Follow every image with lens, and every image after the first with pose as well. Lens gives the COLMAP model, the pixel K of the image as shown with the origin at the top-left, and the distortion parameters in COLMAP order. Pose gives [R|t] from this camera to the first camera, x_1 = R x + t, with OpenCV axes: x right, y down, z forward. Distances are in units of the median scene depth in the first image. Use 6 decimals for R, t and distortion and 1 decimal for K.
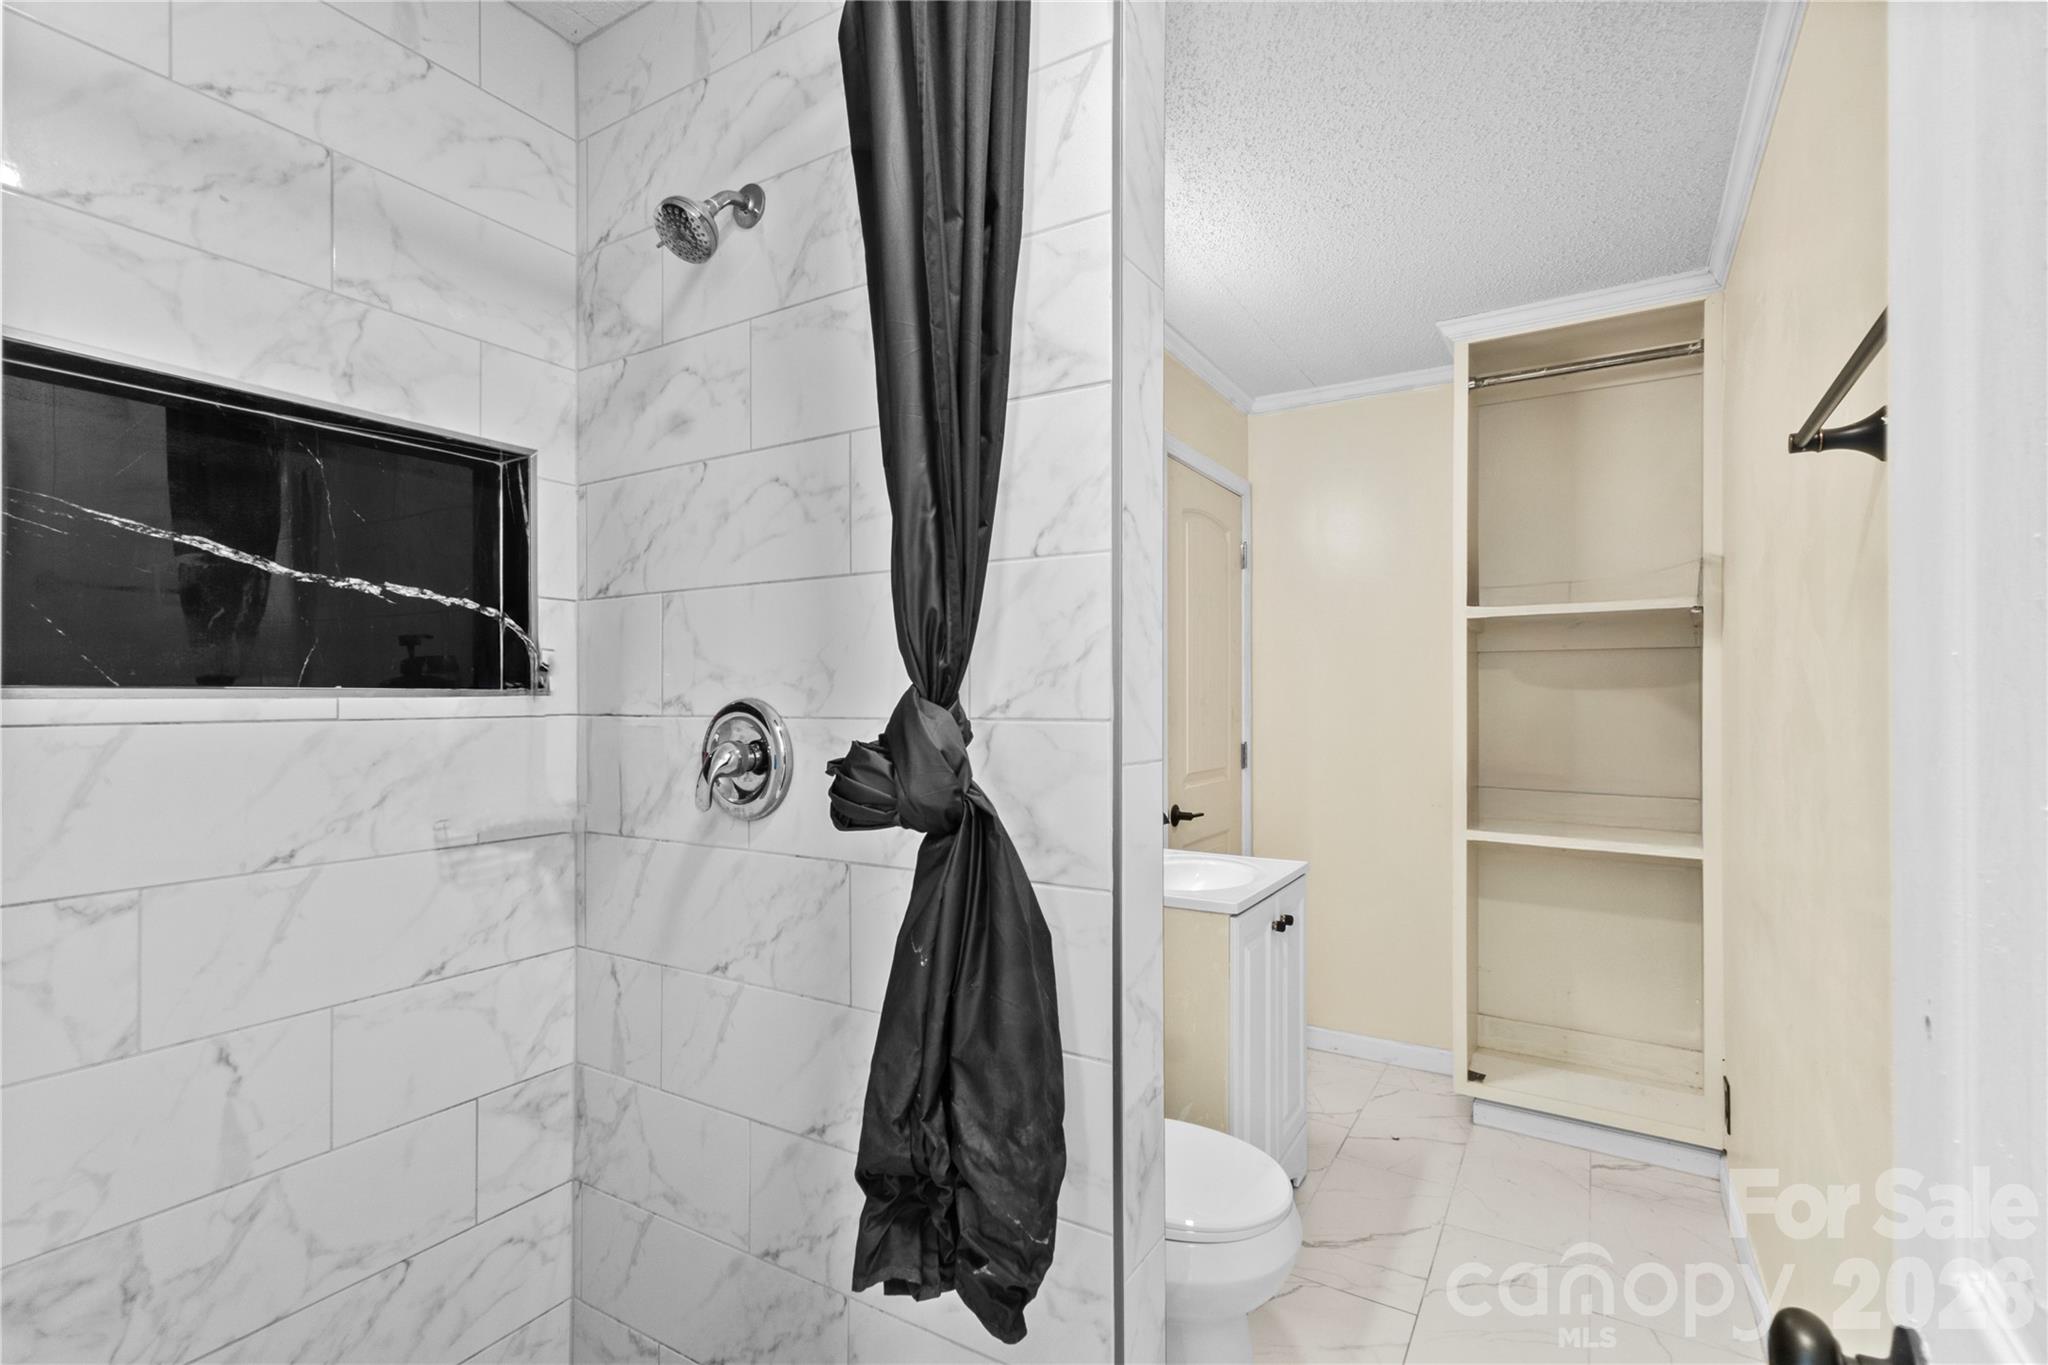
lens RADIAL K [[939.5, 0, 1021.3], [0, 939.5, 689.8], [0, 0, 1]] dist [-0.003859, 0.000575]
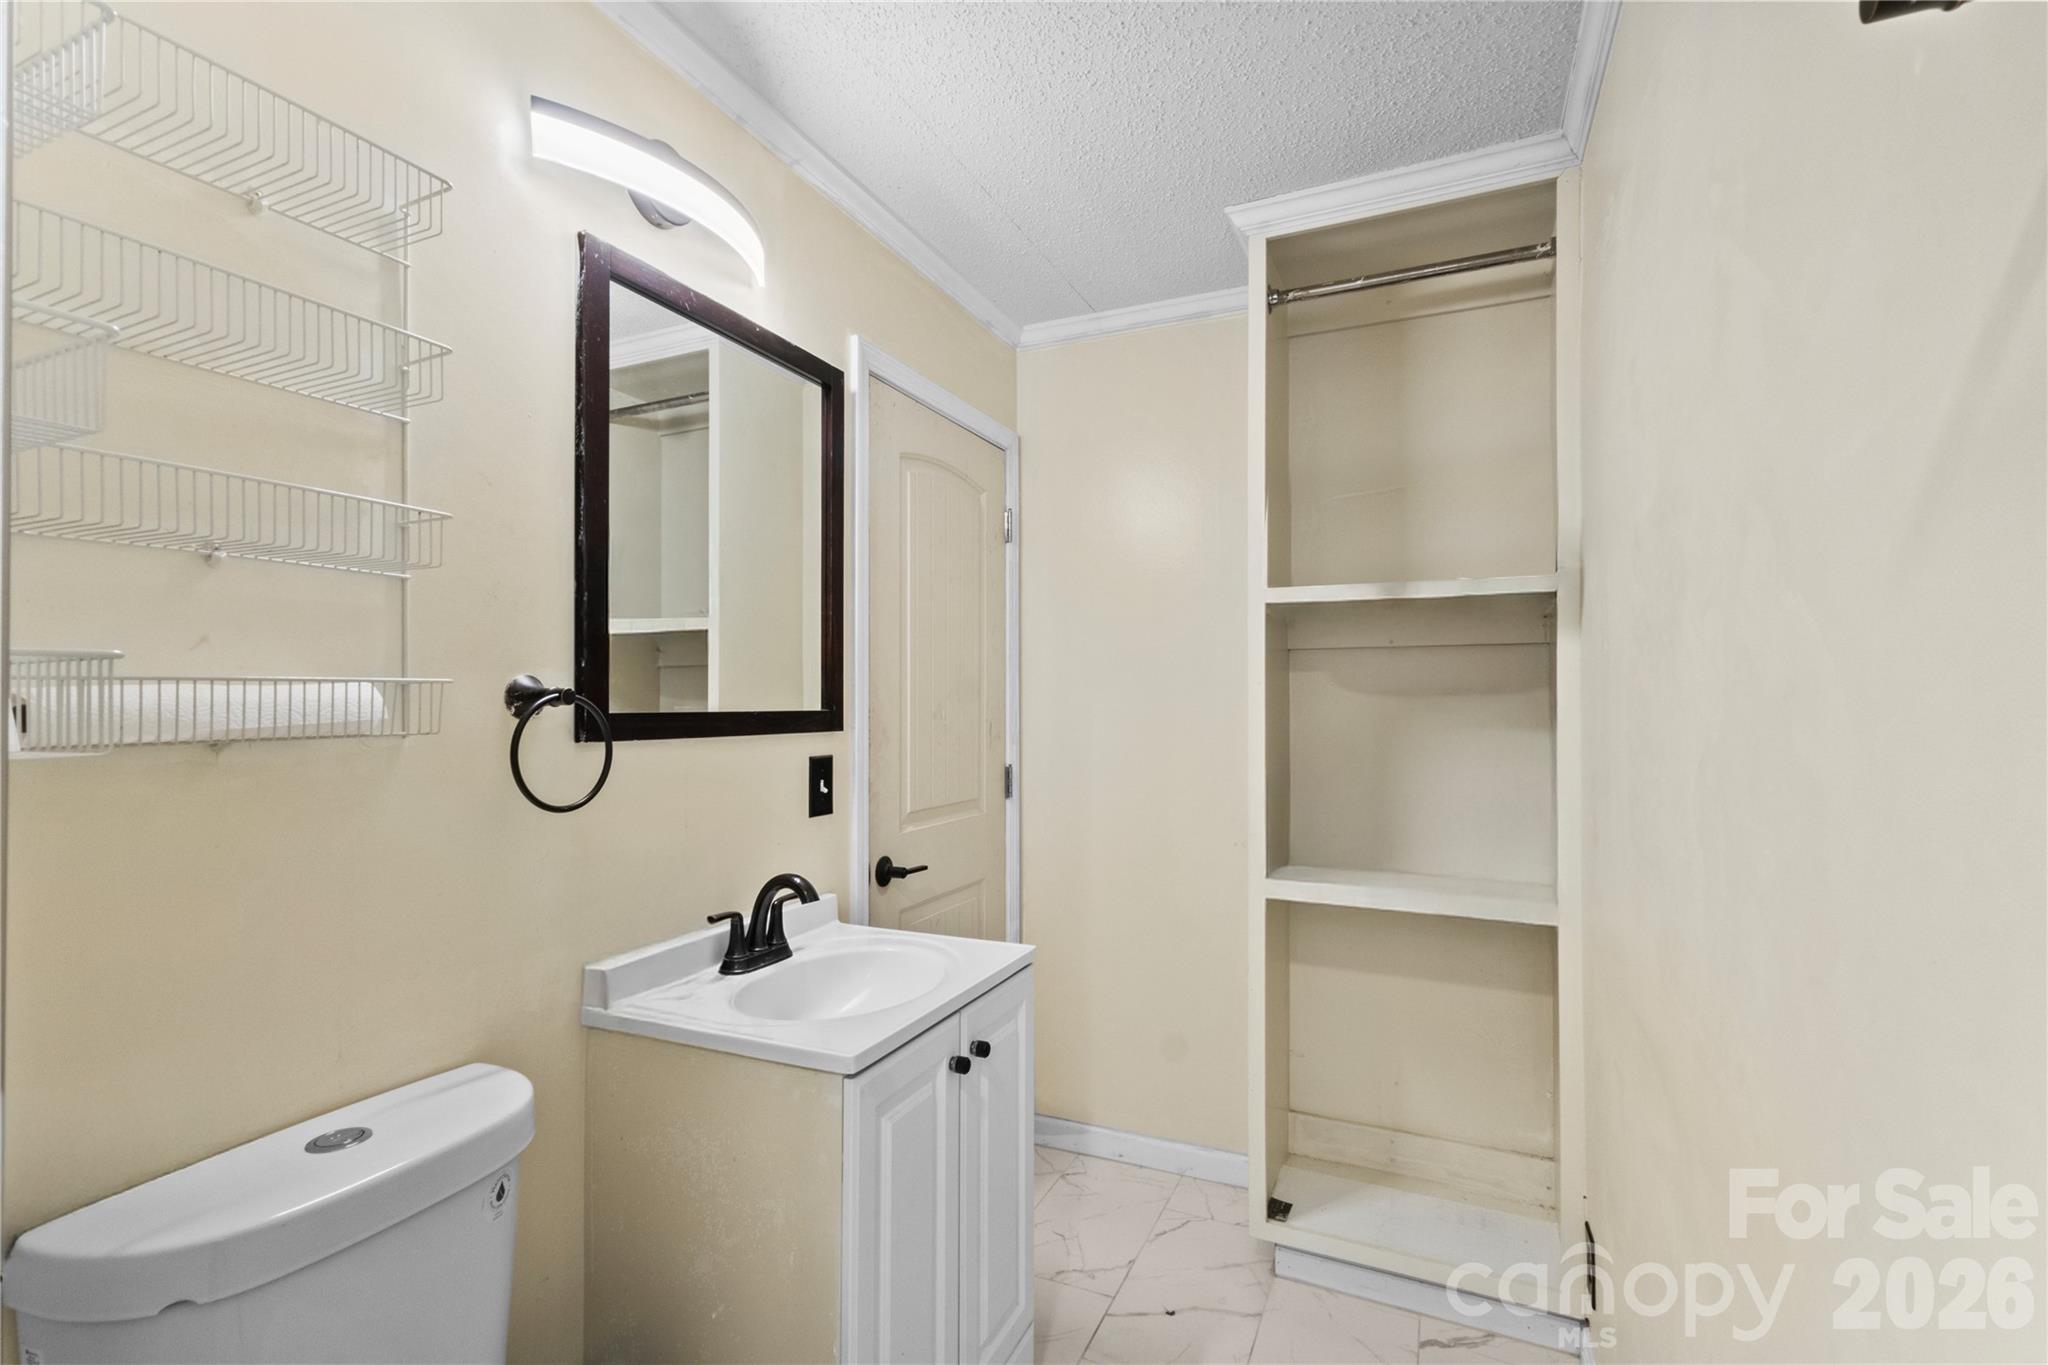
lens RADIAL K [[939.5, 0, 1022.9], [0, 939.5, 687.9], [0, 0, 1]] dist [-0.003859, 0.000575]
pose [[0.992021, 0.000734, 0.126070, 0.184986], [0.000203, 0.999972, -0.007423, -0.002815], [-0.126072, 0.007390, 0.991994, 0.274205]]
